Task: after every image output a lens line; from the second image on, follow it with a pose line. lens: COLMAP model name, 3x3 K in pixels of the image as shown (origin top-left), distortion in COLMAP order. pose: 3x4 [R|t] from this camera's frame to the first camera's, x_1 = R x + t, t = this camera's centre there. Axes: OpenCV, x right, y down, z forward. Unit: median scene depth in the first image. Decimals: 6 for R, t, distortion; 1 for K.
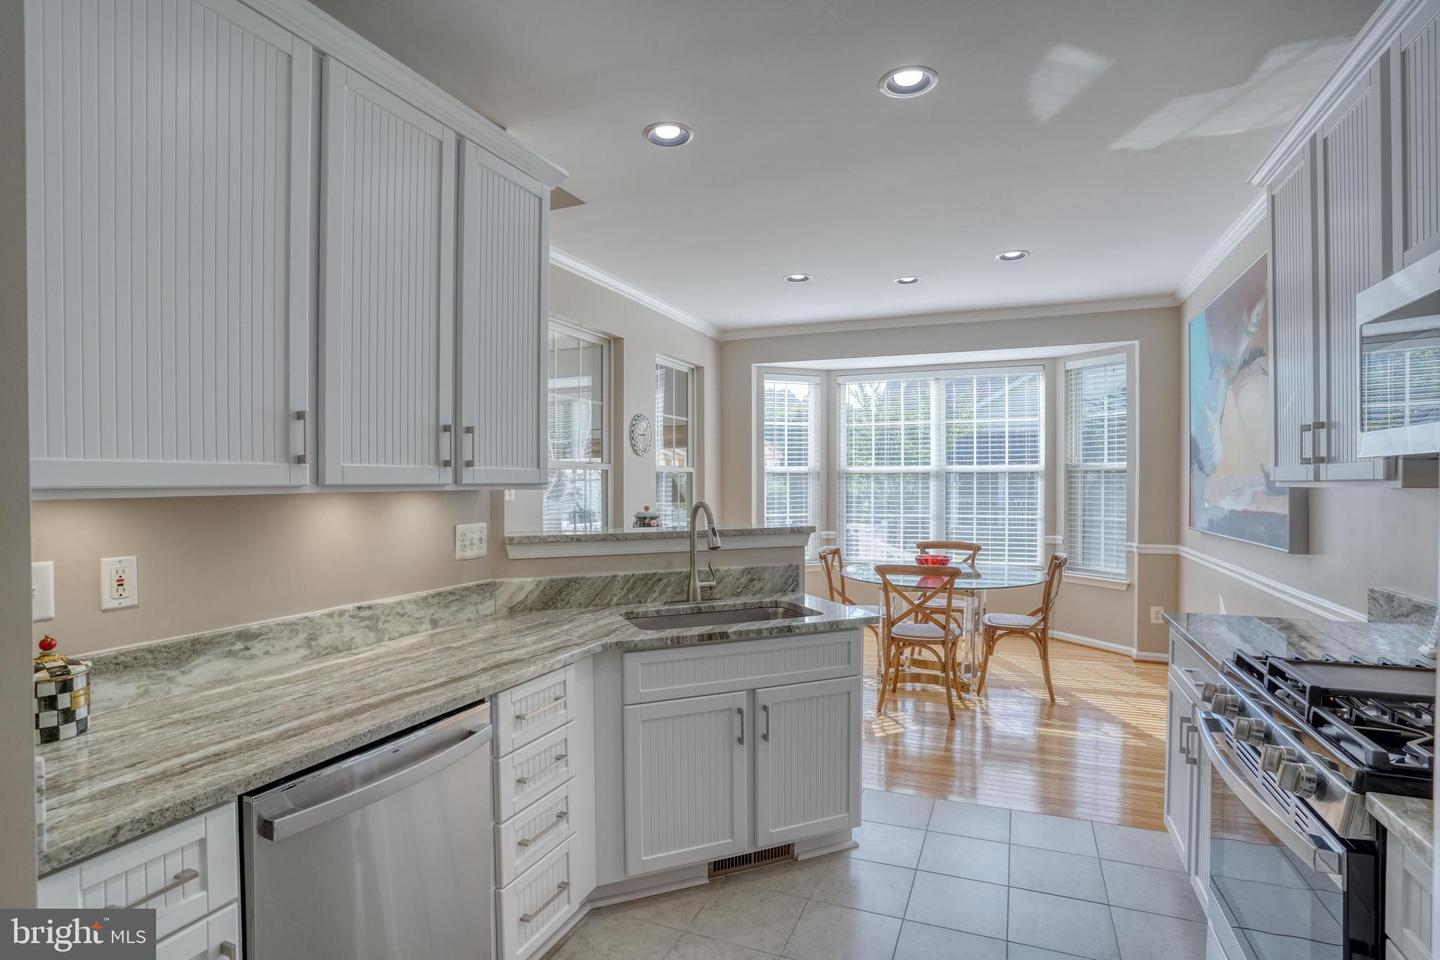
lens RADIAL K [[712.8, 0, 737.0], [0, 712.8, 488.9], [0, 0, 1]] dist [-0.065498, 0.016402]
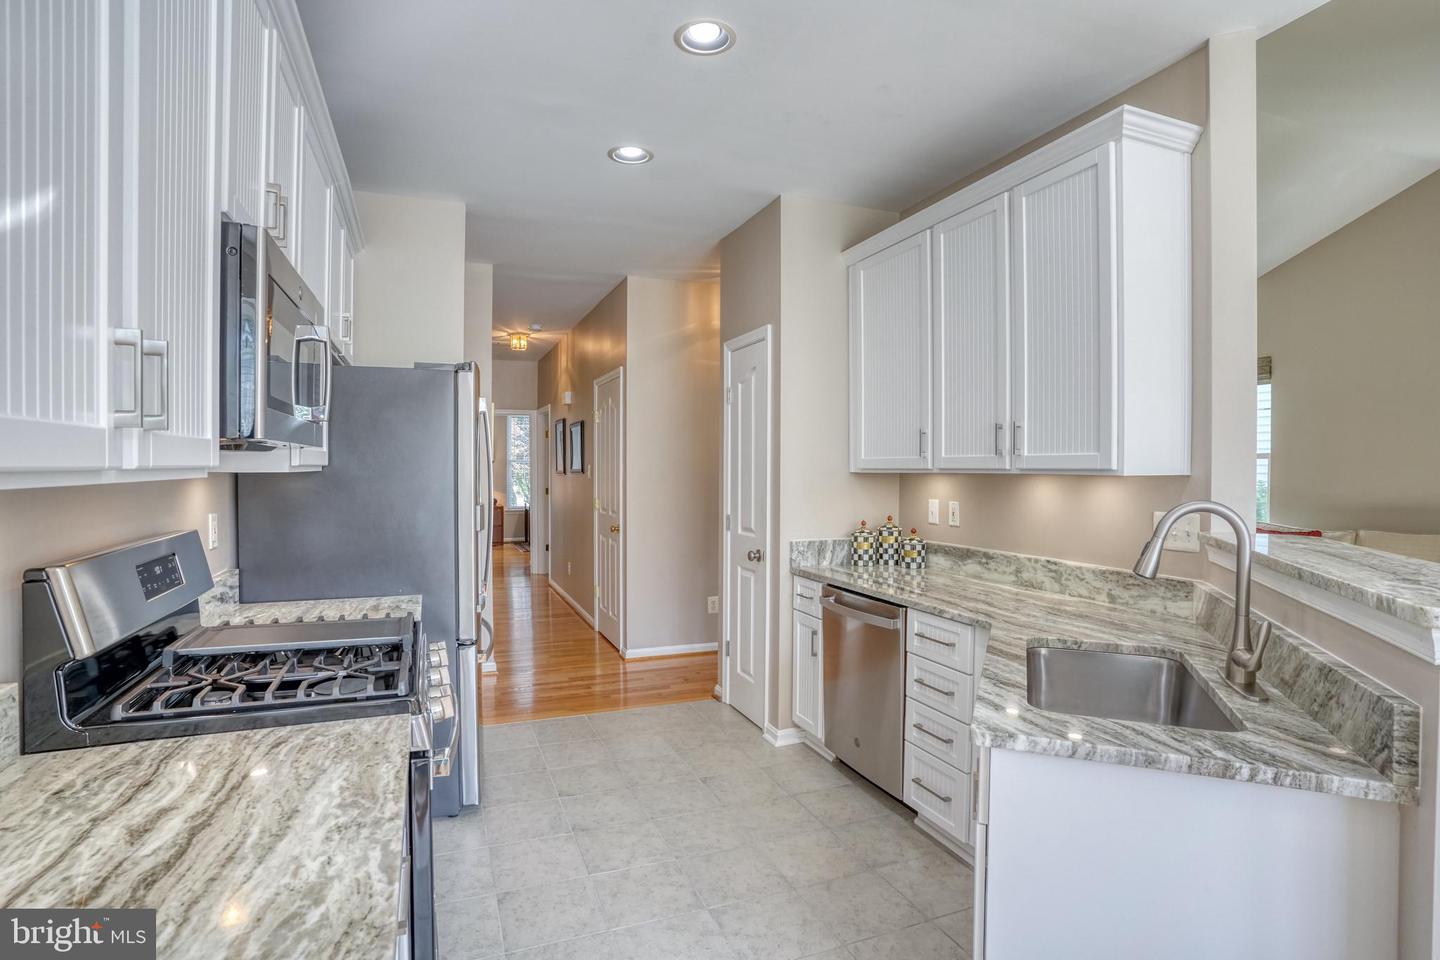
lens RADIAL K [[712.8, 0, 717.5], [0, 712.8, 483.1], [0, 0, 1]] dist [-0.065498, 0.016402]
pose [[-0.729336, 0.017246, -0.683938, 0.433392], [-0.005280, 0.999511, 0.030833, -0.008602], [0.684135, 0.026099, -0.728888, 0.802237]]
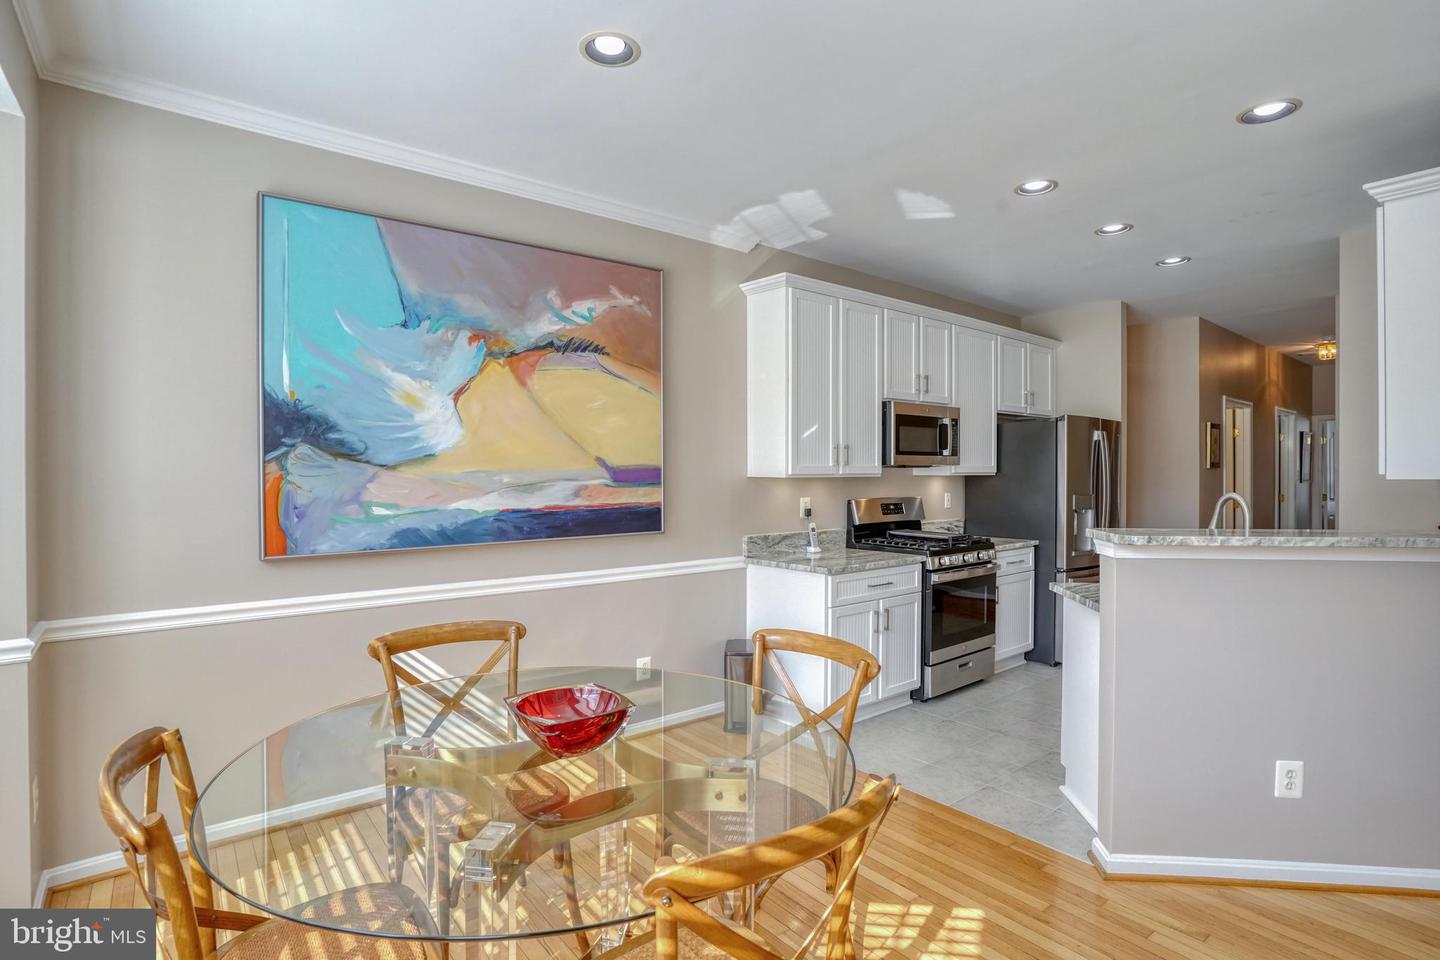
lens RADIAL K [[712.8, 0, 717.3], [0, 712.8, 480.2], [0, 0, 1]] dist [-0.065498, 0.016402]
pose [[-0.865123, 0.003024, 0.501550, 0.058043], [0.010517, 0.999871, 0.012113, -0.011289], [-0.501449, 0.015754, -0.865044, 1.500964]]
